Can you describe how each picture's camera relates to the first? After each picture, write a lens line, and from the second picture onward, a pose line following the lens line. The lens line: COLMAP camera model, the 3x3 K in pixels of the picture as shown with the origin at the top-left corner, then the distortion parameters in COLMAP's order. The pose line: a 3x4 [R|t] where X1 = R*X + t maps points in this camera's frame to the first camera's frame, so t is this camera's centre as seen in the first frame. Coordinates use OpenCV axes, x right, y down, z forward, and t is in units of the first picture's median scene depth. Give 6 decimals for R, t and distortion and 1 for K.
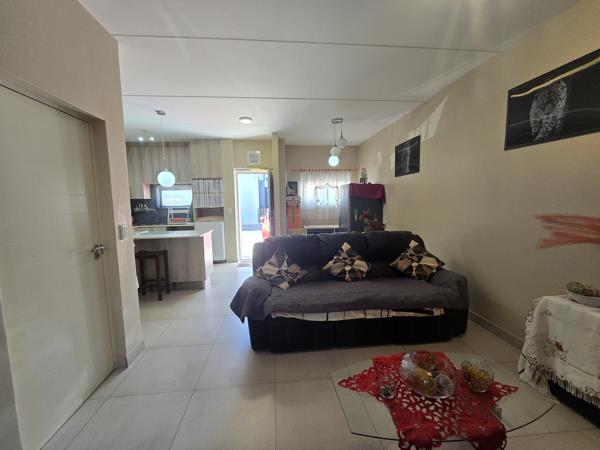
lens RADIAL K [[245.9, 0, 300.4], [0, 245.9, 228.0], [0, 0, 1]] dist [0.000844, 0.000604]
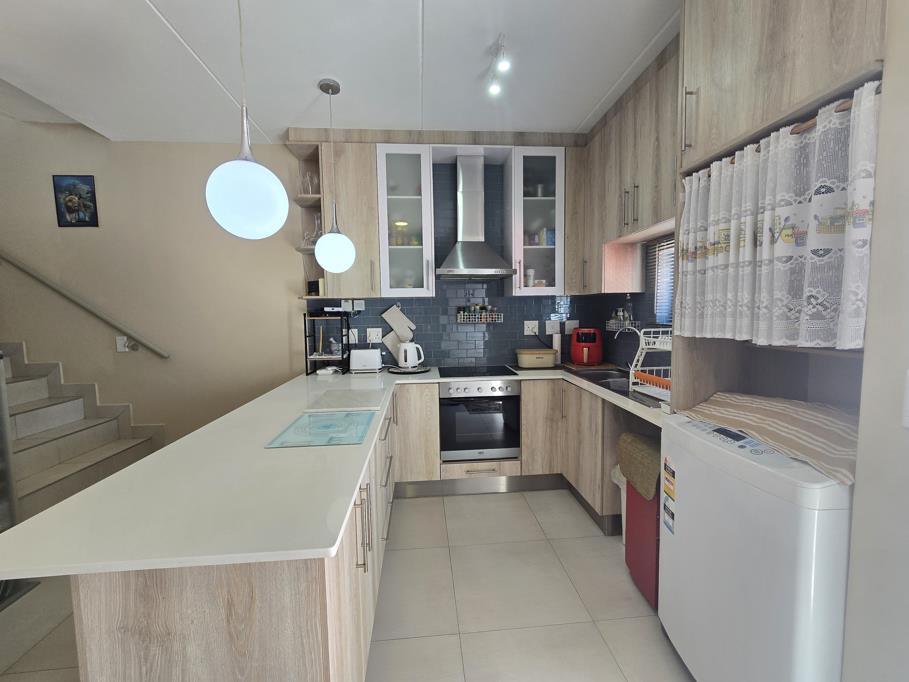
lens RADIAL K [[372.5, 0, 451.6], [0, 372.5, 337.3], [0, 0, 1]] dist [0.000844, 0.000604]
pose [[-0.023012, 0.091047, -0.995581, -0.150516], [-0.092669, 0.991363, 0.092803, -0.090144], [0.995431, 0.094395, -0.014376, 0.832612]]
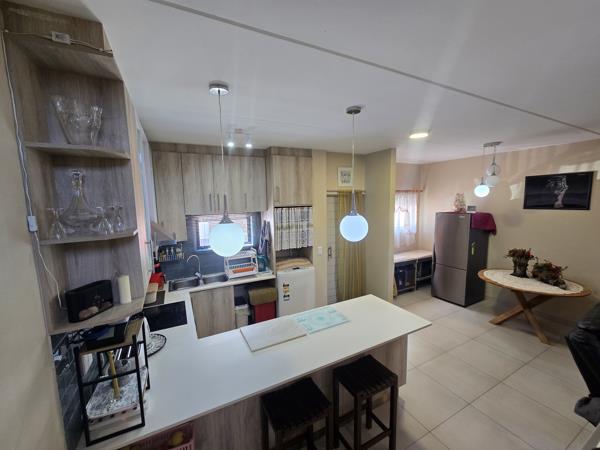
lens RADIAL K [[245.9, 0, 299.4], [0, 245.9, 227.0], [0, 0, 1]] dist [0.000844, 0.000604]
pose [[0.927604, -0.043334, 0.371042, -0.610847], [0.045295, 0.998968, 0.003432, -0.144175], [-0.370808, 0.013623, 0.928610, 0.363701]]
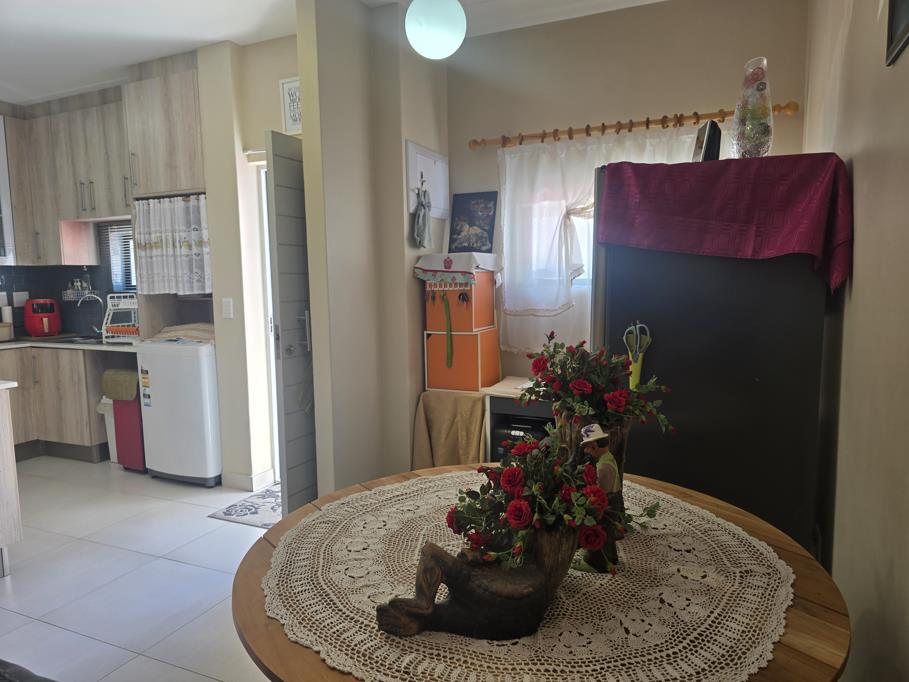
lens RADIAL K [[615.4, 0, 451.6], [0, 615.4, 346.3], [0, 0, 1]] dist [0.034342, -0.026085]
pose [[0.863635, 0.062146, -0.500272, 0.290053], [-0.056550, 0.998052, 0.026359, -0.059089], [0.500935, 0.005526, 0.865467, 0.525474]]
